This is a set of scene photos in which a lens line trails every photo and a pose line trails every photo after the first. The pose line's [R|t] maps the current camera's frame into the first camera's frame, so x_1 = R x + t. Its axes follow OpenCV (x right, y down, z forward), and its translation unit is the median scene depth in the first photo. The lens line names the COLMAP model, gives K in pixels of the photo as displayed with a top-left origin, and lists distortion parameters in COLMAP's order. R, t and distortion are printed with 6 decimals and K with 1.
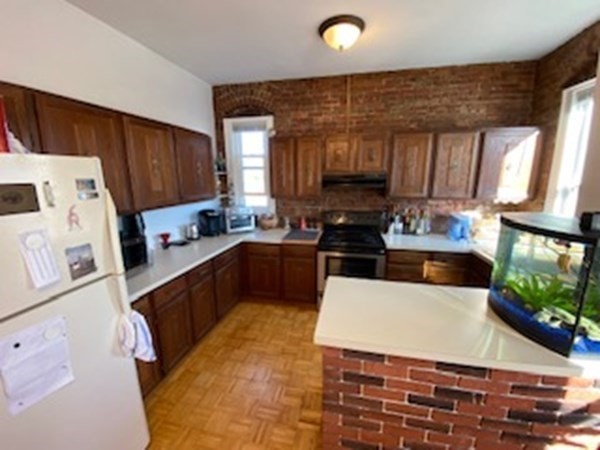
lens RADIAL K [[243.5, 0, 300.5], [0, 243.5, 225.1], [0, 0, 1]] dist [-0.000574, -0.000094]
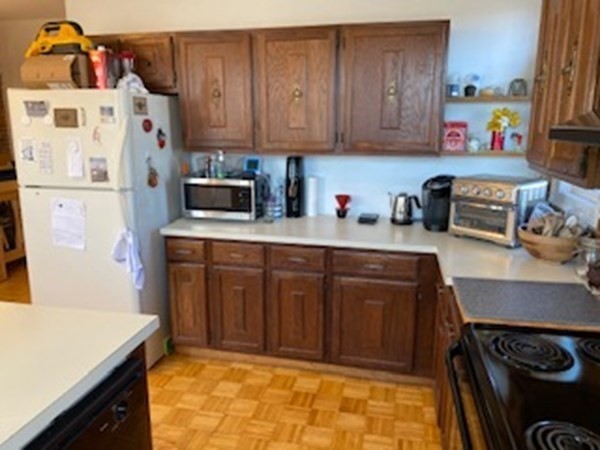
lens RADIAL K [[453.6, 0, 301.2], [0, 453.6, 221.0], [0, 0, 1]] dist [0.034951, -0.000099]
pose [[-0.003689, 0.227237, -0.973832, 1.433849], [-0.198567, 0.954281, 0.223427, -0.327335], [0.980080, 0.194195, 0.041601, 1.857092]]
